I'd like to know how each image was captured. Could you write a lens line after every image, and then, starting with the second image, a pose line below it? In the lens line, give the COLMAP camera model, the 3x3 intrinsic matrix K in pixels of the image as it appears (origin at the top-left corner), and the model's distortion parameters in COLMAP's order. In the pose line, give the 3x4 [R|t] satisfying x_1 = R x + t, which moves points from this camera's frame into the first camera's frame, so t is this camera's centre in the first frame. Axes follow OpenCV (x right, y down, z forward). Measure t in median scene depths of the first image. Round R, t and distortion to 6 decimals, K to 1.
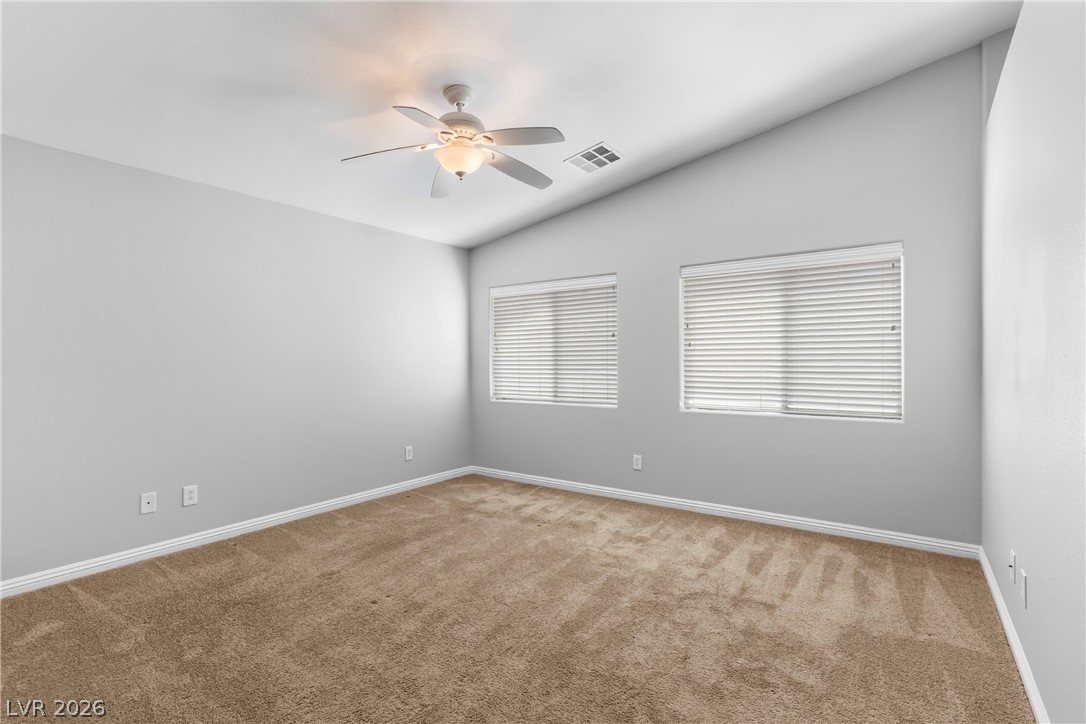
lens RADIAL K [[514.9, 0, 543.0], [0, 514.9, 362.0], [0, 0, 1]] dist [-0.000279, 0.000108]
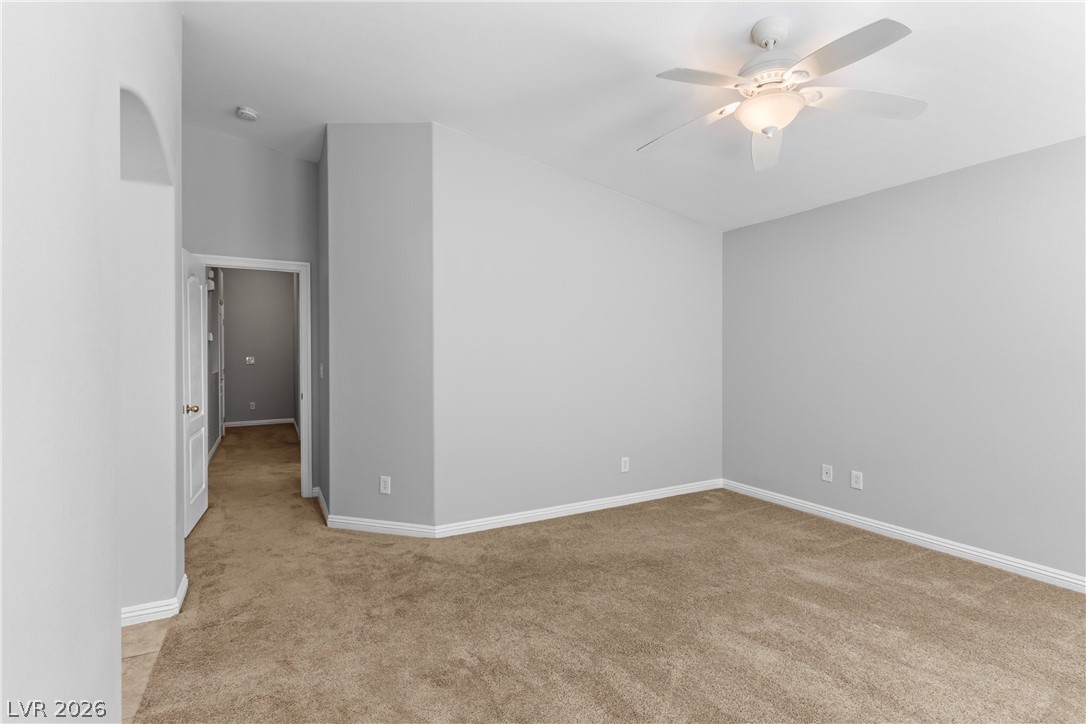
lens RADIAL K [[514.9, 0, 543.0], [0, 514.9, 362.0], [0, 0, 1]] dist [-0.000279, 0.000108]
pose [[-0.413195, 0.010834, -0.910578, 0.631453], [-0.010482, 0.999806, 0.016652, -0.007145], [0.910582, 0.016425, -0.413002, 0.875520]]
